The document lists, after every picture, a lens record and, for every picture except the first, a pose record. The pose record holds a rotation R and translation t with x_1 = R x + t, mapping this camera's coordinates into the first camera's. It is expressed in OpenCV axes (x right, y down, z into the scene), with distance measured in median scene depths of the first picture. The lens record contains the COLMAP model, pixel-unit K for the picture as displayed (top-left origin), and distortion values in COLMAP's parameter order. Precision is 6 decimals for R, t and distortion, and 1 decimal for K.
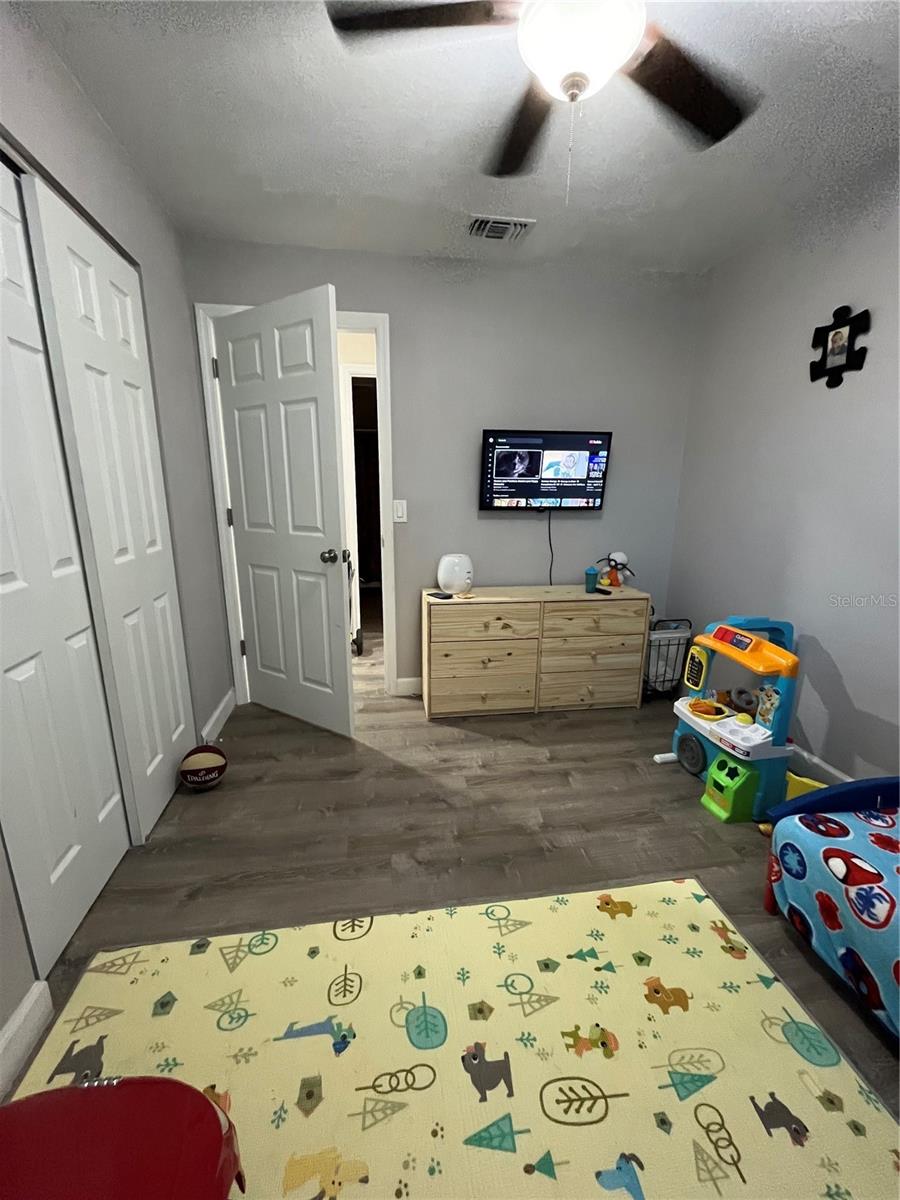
lens RADIAL K [[480.3, 0, 446.8], [0, 480.3, 601.6], [0, 0, 1]] dist [-0.000737, -0.000652]
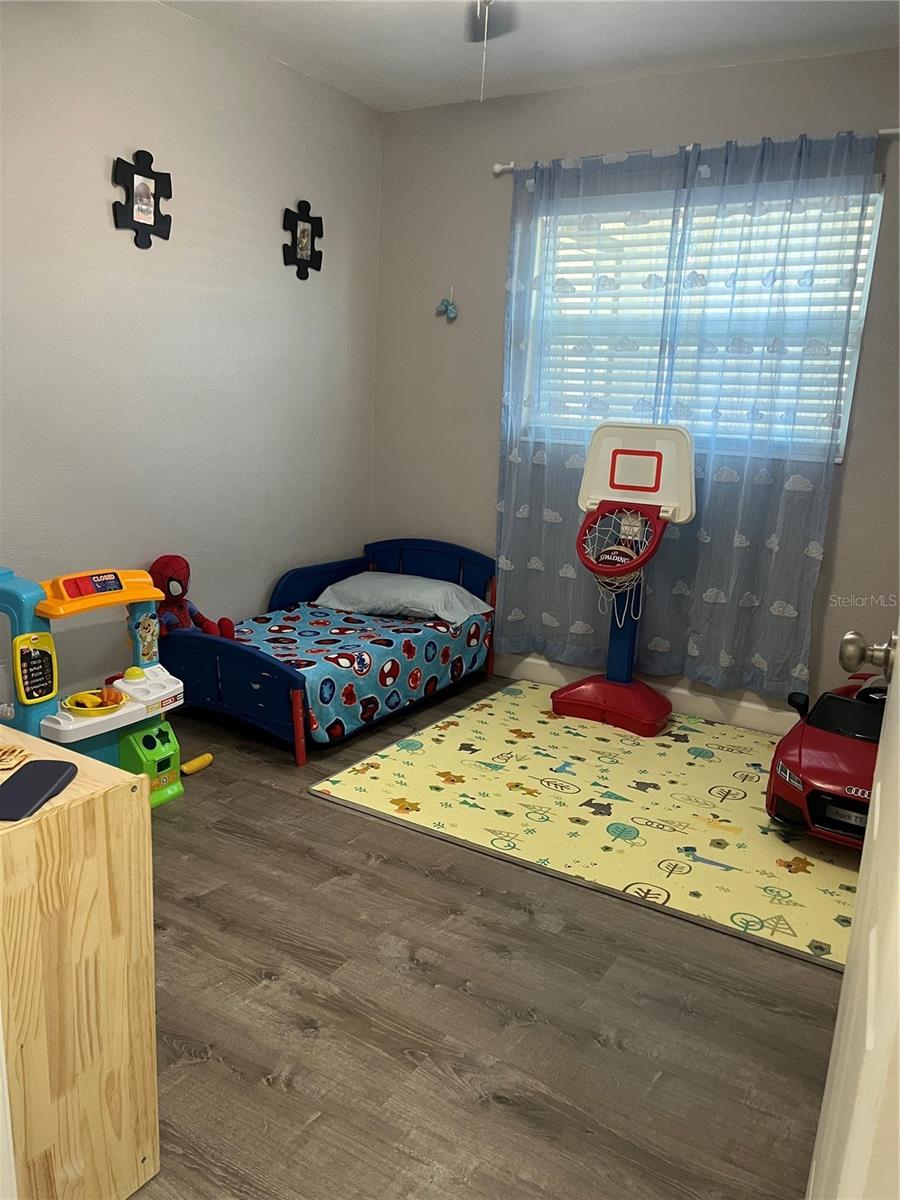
lens RADIAL K [[903.0, 0, 450.4], [0, 903.0, 603.2], [0, 0, 1]] dist [0.074036, -0.099885]
pose [[-0.759065, -0.184774, 0.624242, -0.897374], [0.095963, 0.916644, 0.388014, -0.518264], [-0.643903, 0.354432, -0.678061, 2.252543]]
